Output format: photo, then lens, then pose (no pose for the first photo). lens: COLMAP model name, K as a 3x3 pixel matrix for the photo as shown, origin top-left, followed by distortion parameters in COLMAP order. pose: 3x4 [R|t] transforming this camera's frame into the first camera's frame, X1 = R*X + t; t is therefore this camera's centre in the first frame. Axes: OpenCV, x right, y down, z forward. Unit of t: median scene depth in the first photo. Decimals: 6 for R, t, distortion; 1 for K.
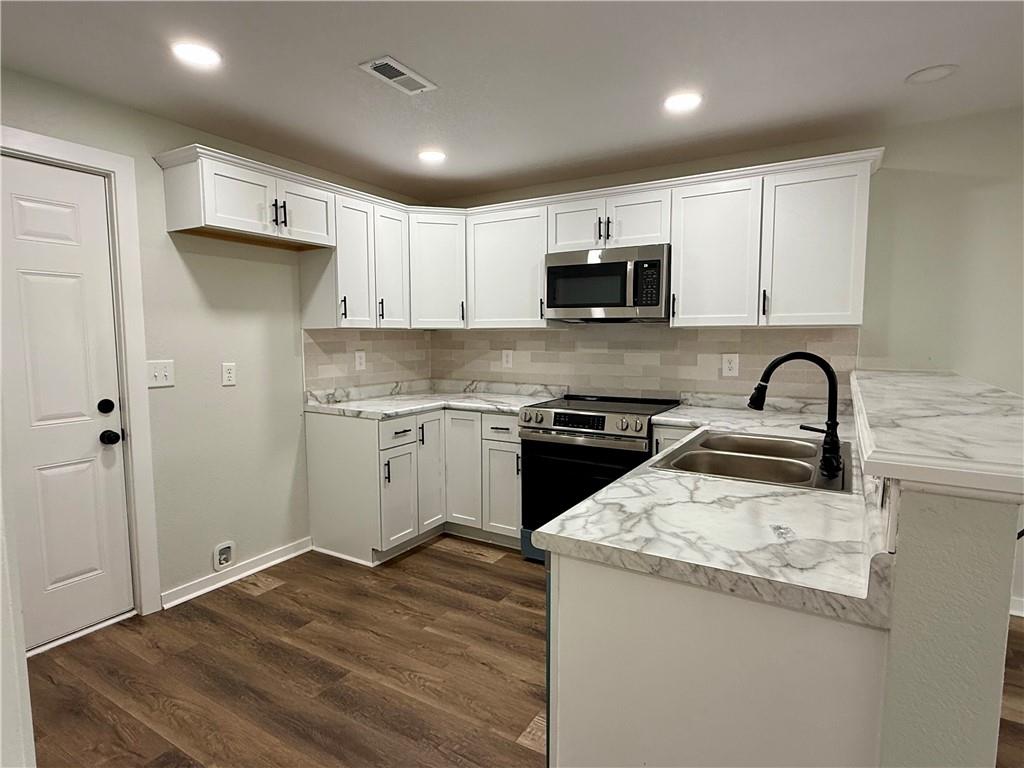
lens RADIAL K [[554.3, 0, 506.7], [0, 554.3, 386.6], [0, 0, 1]] dist [0.000136, 0.000270]
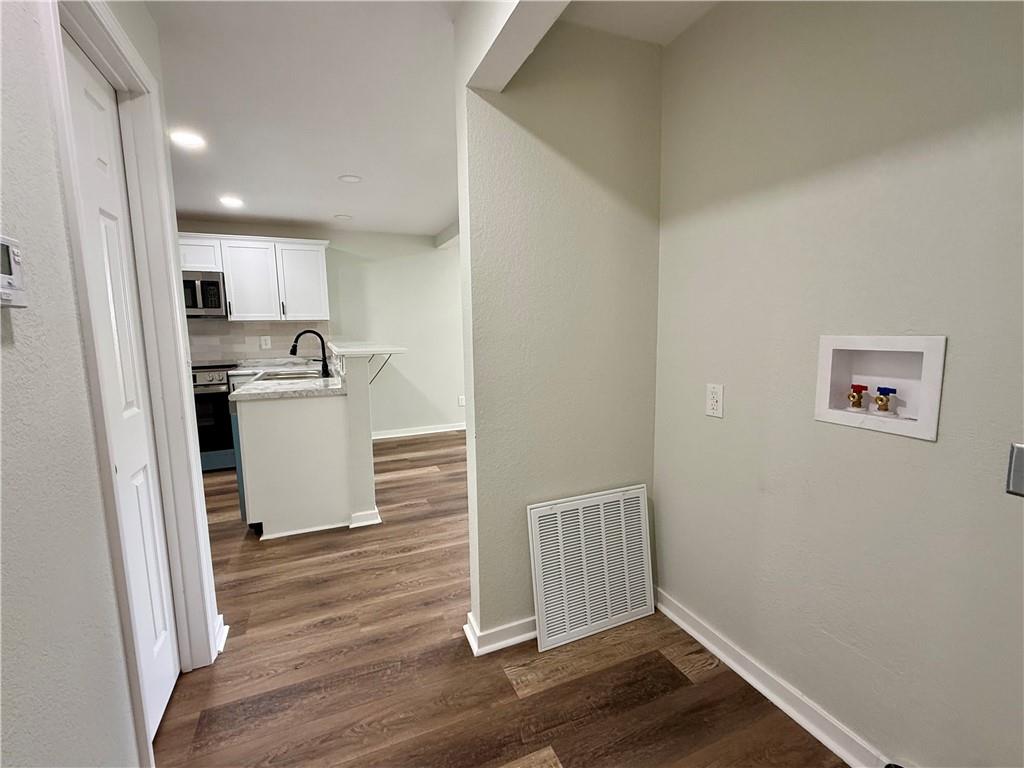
lens RADIAL K [[453.0, 0, 512.4], [0, 453.0, 385.3], [0, 0, 1]] dist [0.000314, -0.000112]
pose [[0.579248, -0.108637, 0.807880, -0.390500], [0.088766, 0.993592, 0.069966, 0.078912], [-0.810304, 0.031185, 0.585179, -0.587097]]
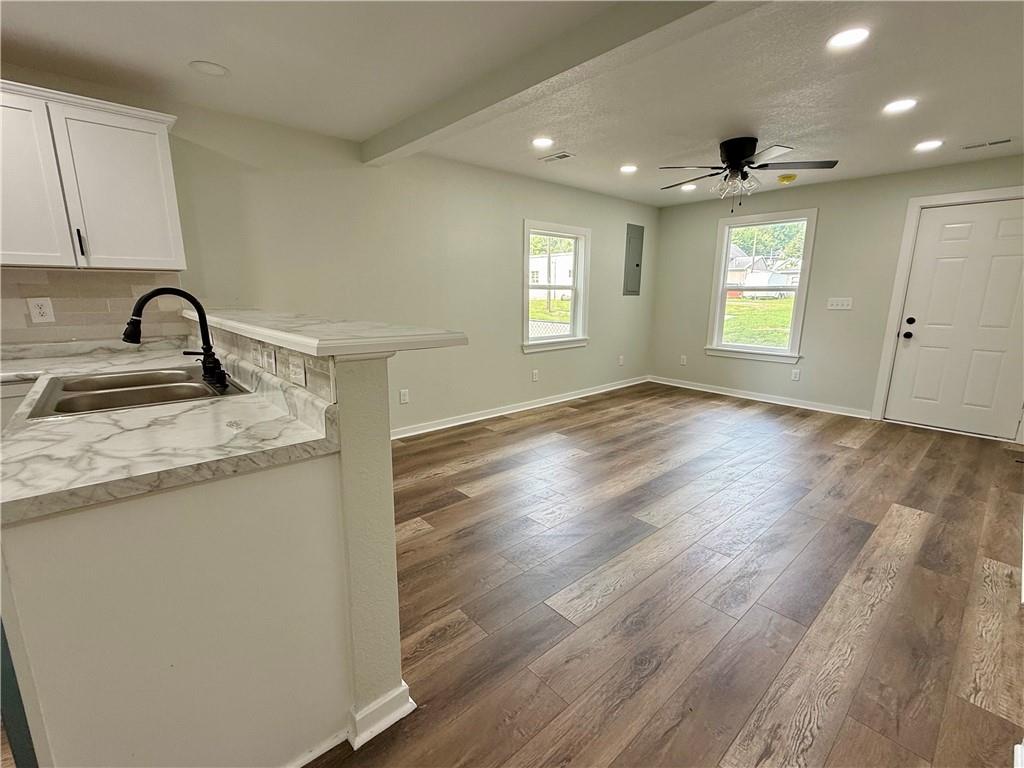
lens RADIAL K [[453.0, 0, 512.4], [0, 453.0, 385.3], [0, 0, 1]] dist [0.000314, -0.000112]
pose [[0.291704, -0.189810, 0.937486, -0.111383], [0.081594, 0.981478, 0.173329, 0.019756], [-0.953022, 0.025932, 0.301789, 0.037021]]
